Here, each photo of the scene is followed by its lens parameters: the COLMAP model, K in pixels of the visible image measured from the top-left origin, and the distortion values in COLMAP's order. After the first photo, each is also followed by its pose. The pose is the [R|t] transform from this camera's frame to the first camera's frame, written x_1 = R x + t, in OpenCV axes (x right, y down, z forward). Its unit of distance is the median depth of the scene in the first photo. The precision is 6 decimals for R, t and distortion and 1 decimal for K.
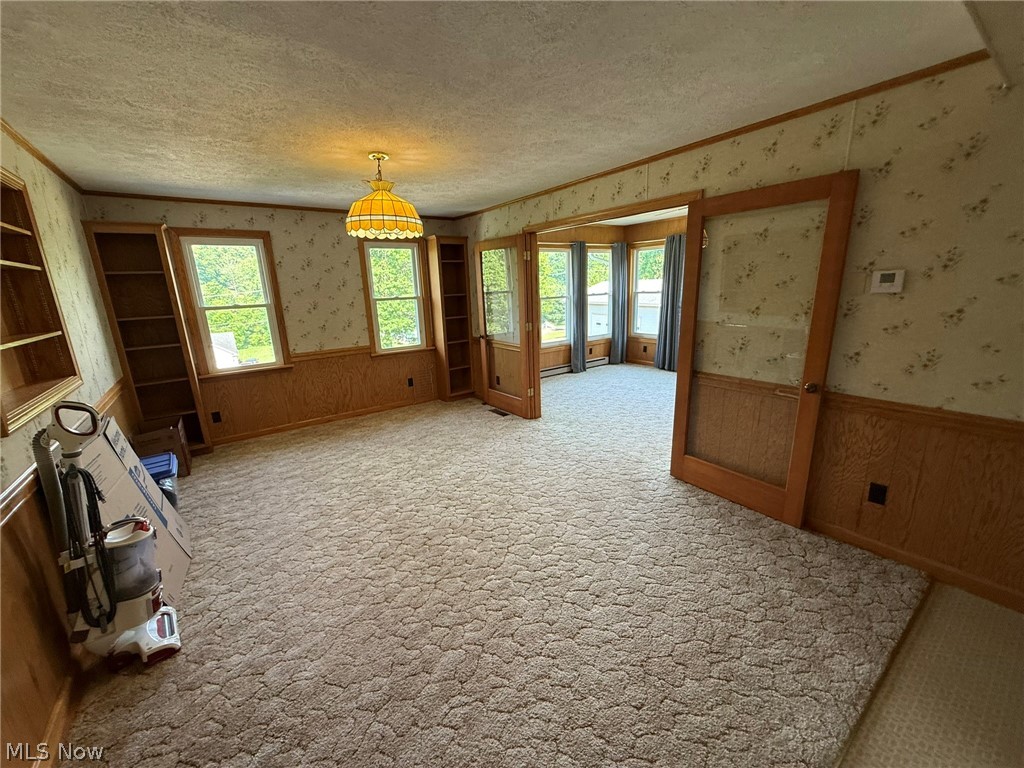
lens RADIAL K [[405.9, 0, 511.2], [0, 405.9, 384.3], [0, 0, 1]] dist [-0.001843, 0.000555]
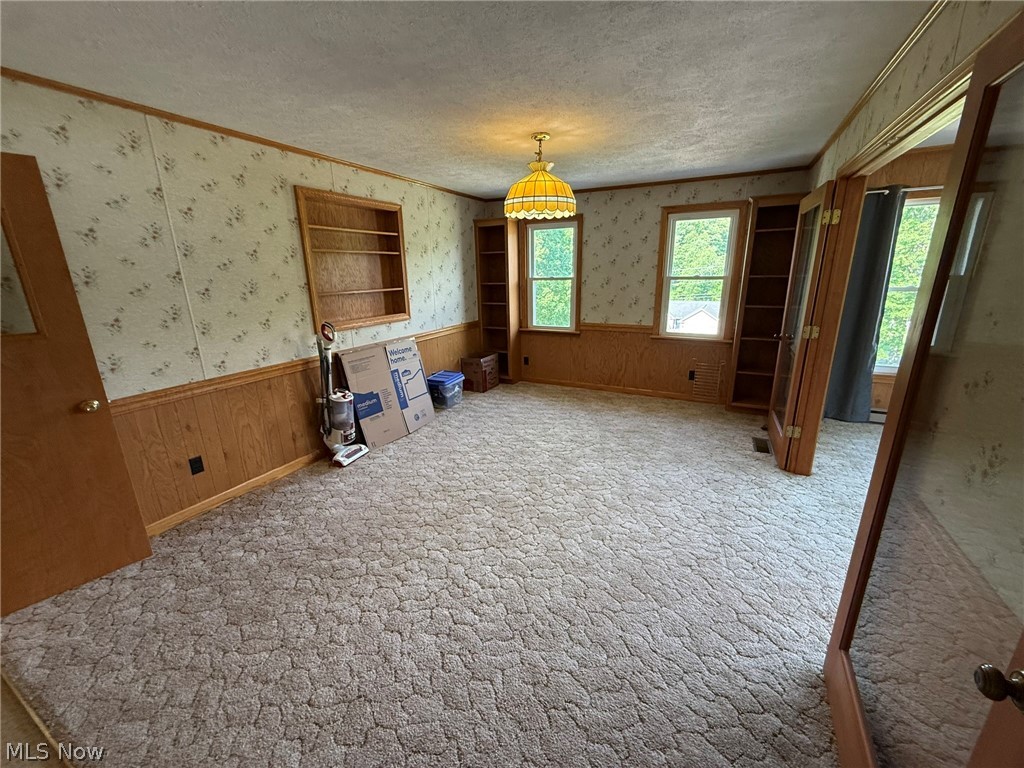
lens RADIAL K [[405.9, 0, 508.9], [0, 405.9, 384.9], [0, 0, 1]] dist [-0.001843, 0.000555]
pose [[0.448519, 0.270521, -0.851850, 0.426011], [-0.211960, 0.958100, 0.192661, -0.091922], [0.868276, 0.094146, 0.487066, 0.313057]]
